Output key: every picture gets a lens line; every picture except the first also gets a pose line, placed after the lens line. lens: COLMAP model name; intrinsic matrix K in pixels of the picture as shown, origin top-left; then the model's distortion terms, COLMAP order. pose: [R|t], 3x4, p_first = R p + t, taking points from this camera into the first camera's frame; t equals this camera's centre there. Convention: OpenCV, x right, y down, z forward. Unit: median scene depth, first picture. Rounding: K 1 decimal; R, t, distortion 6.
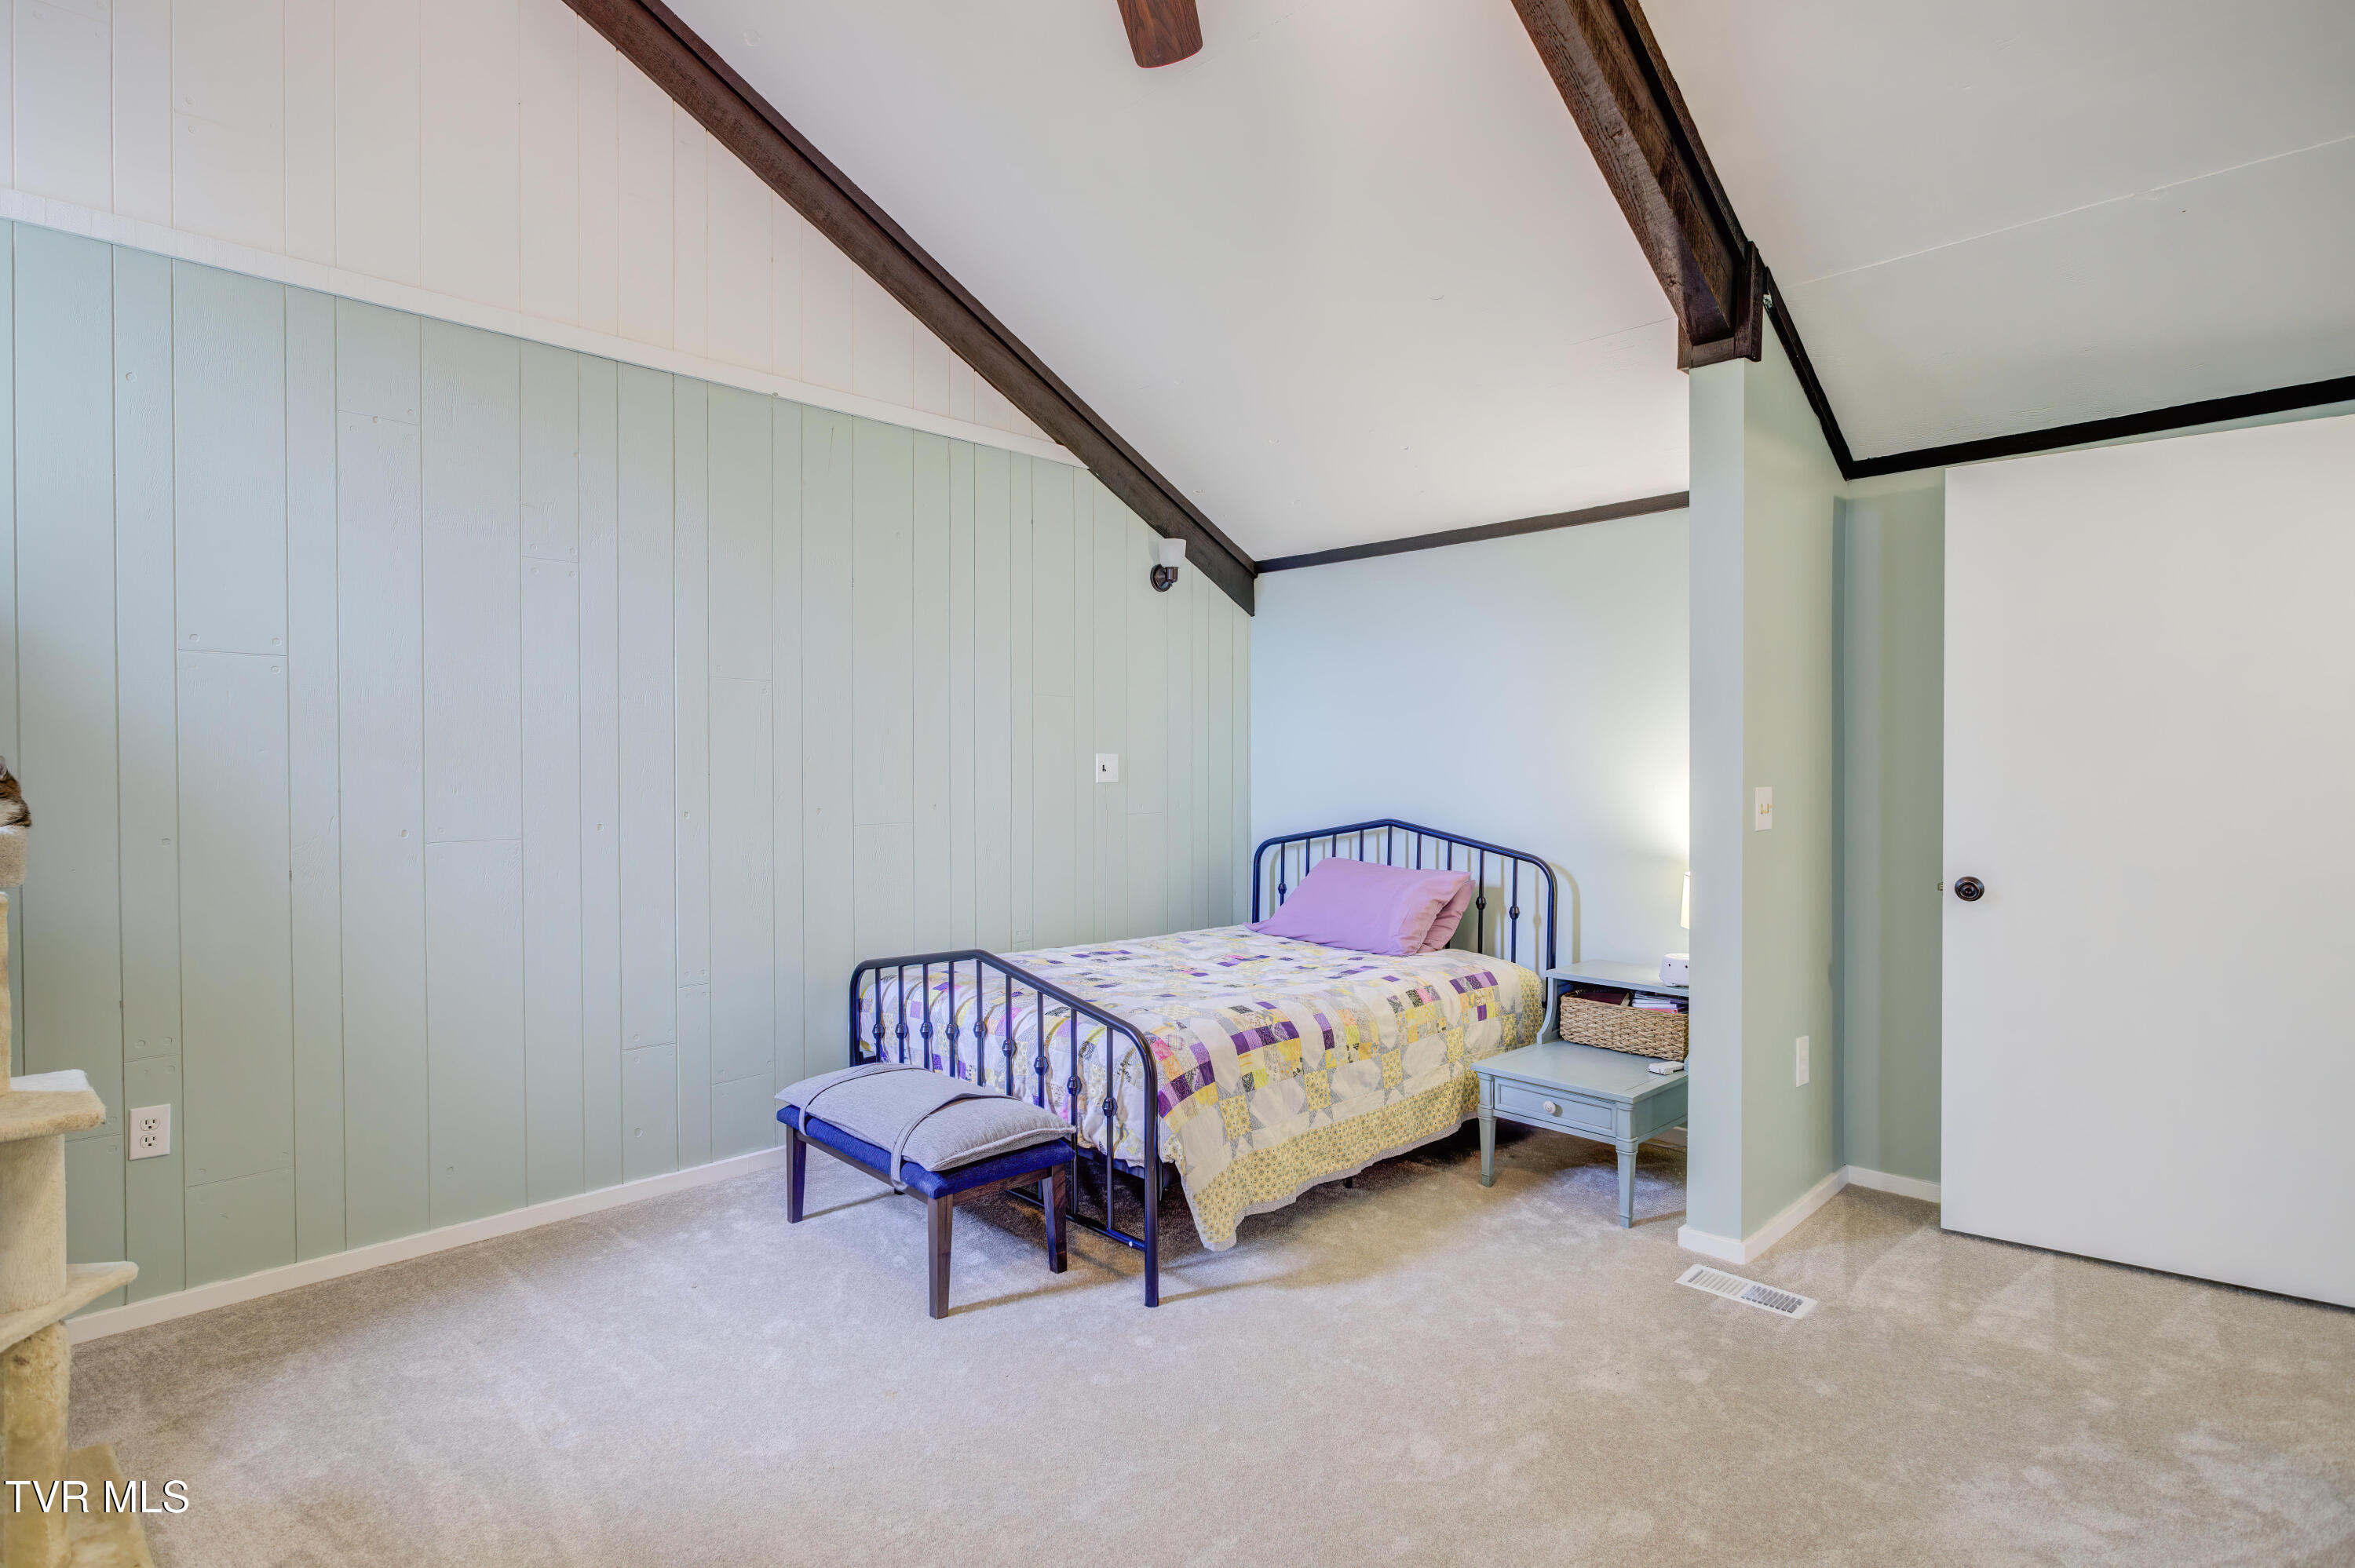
lens RADIAL K [[1162.5, 0, 1179.6], [0, 1162.5, 773.2], [0, 0, 1]] dist [-0.003825, 0.000041]
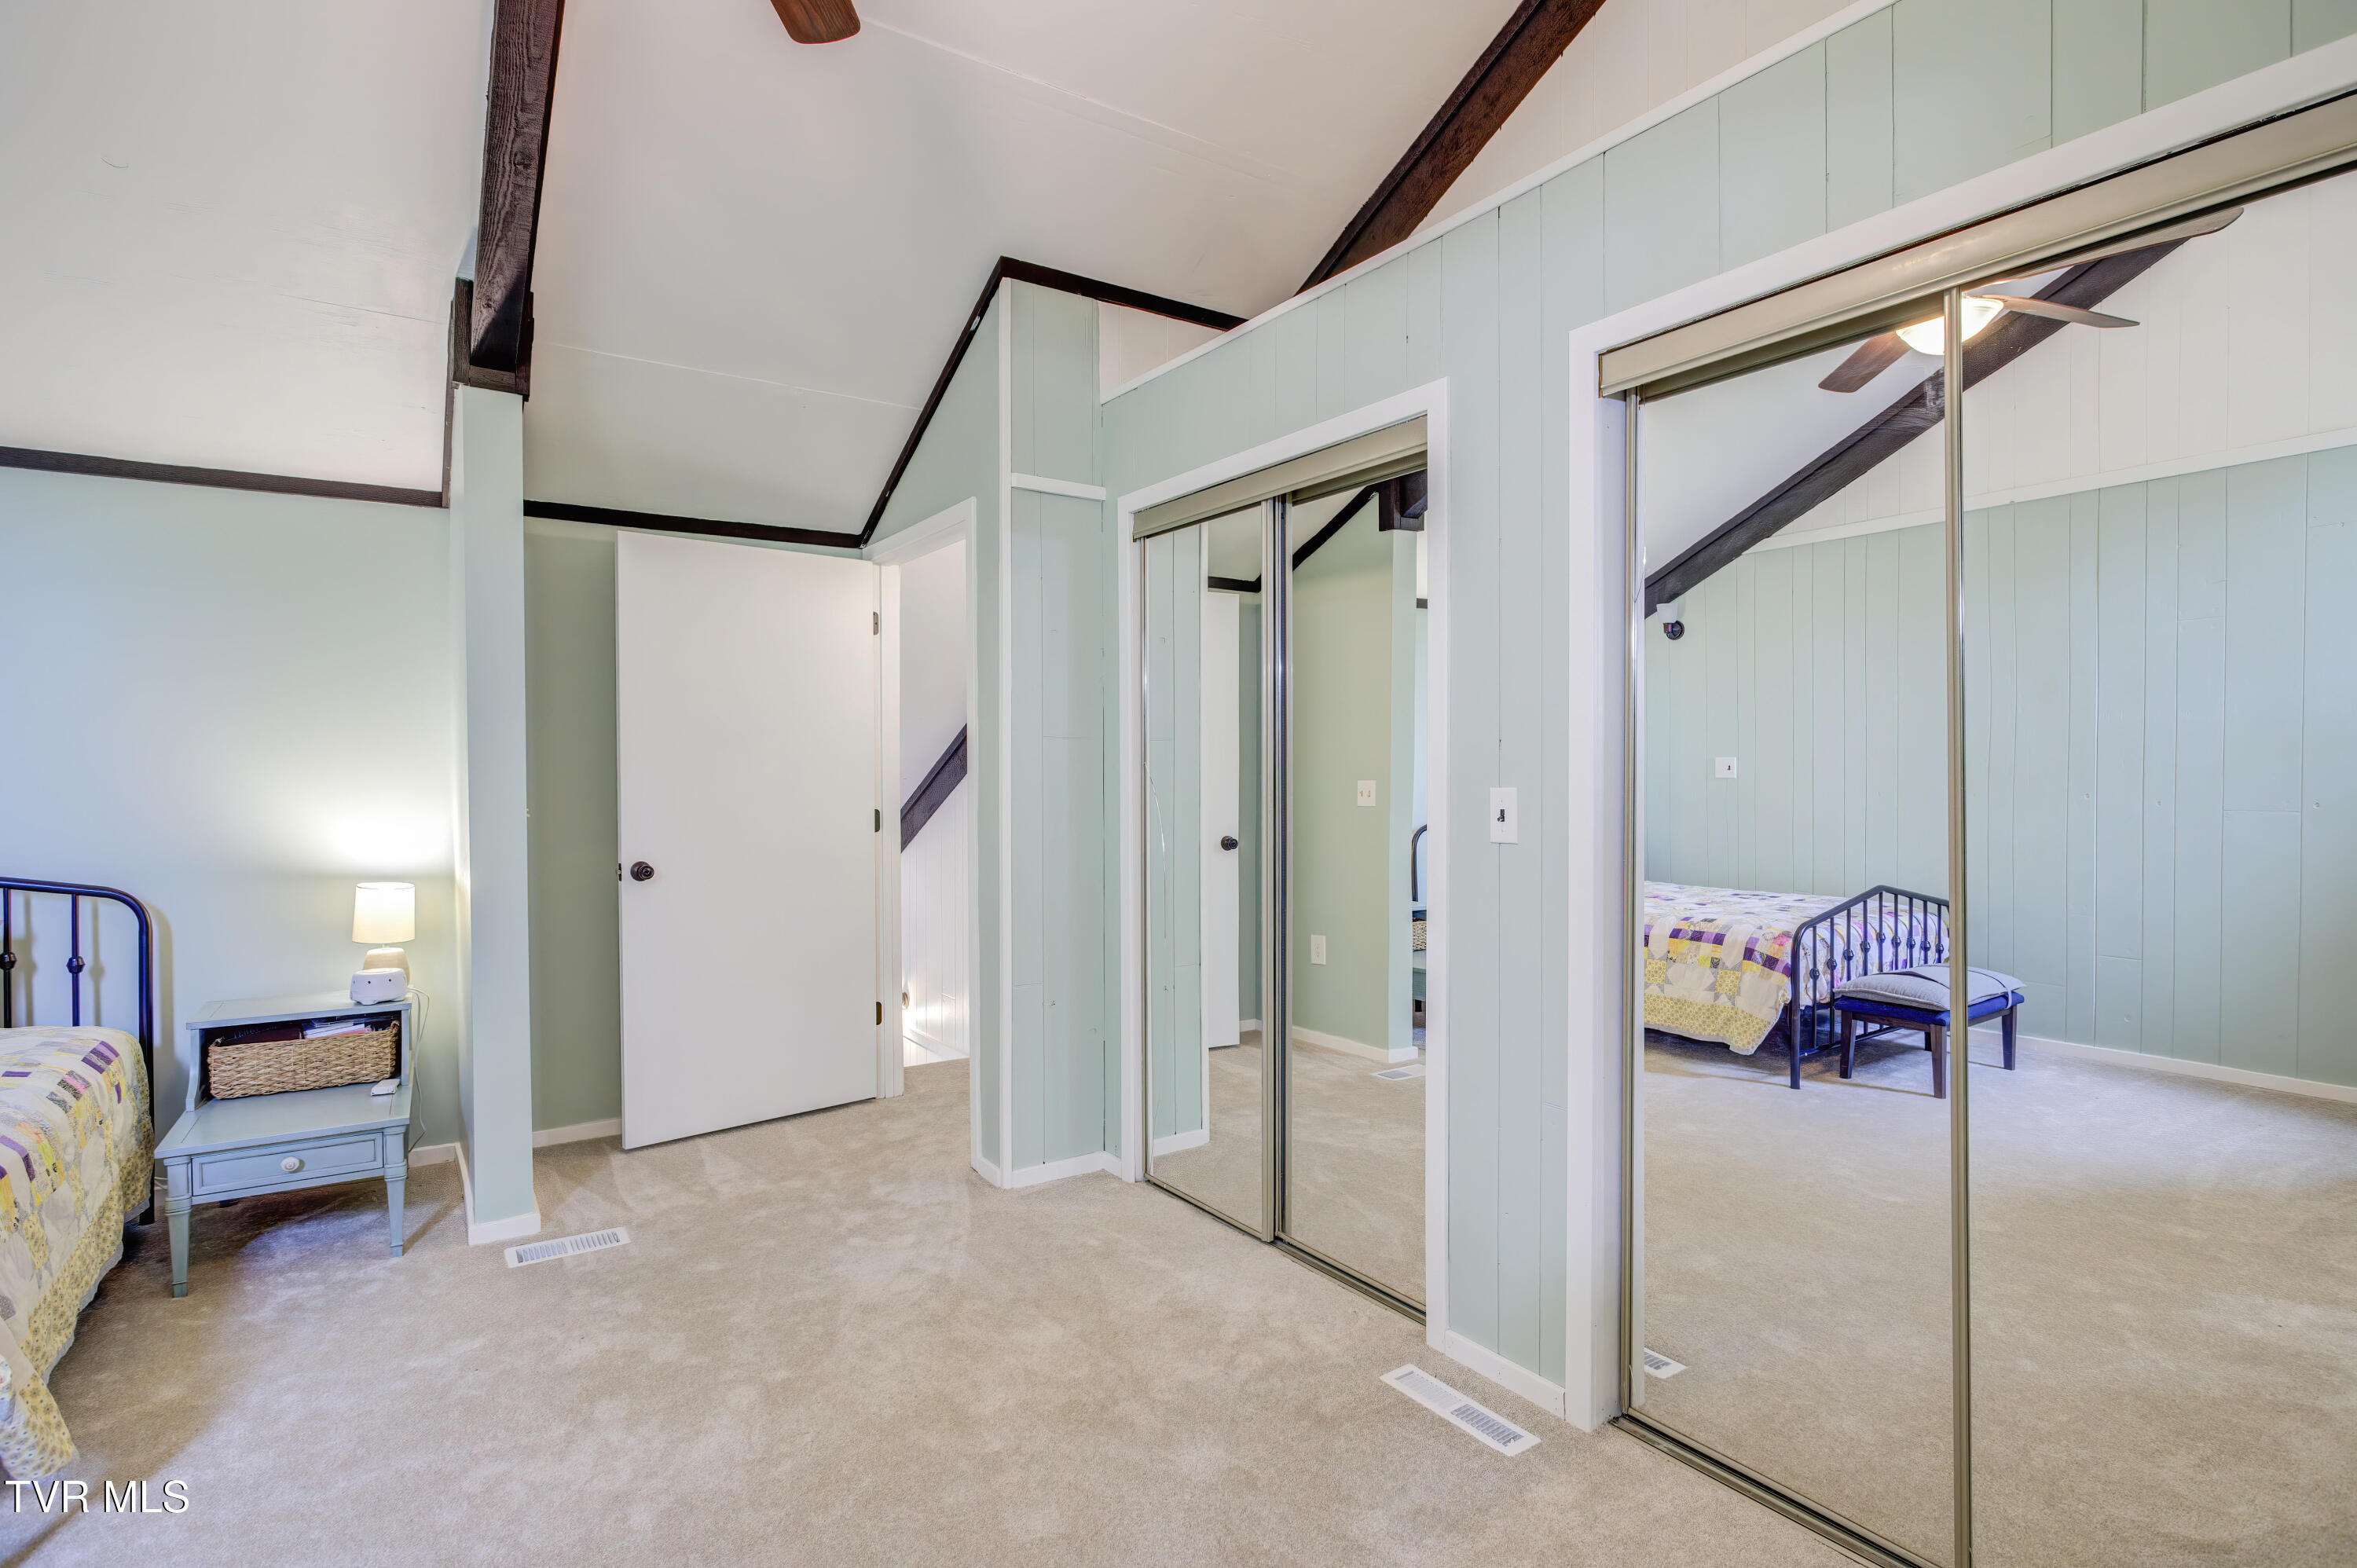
lens RADIAL K [[1159.7, 0, 1178.5], [0, 1159.7, 784.0], [0, 0, 1]] dist [-0.002842, -0.000799]
pose [[0.197439, -0.014258, 0.980211, -0.438319], [0.004249, 0.999897, 0.013688, -0.009732], [-0.980306, 0.001463, 0.197480, 0.187625]]
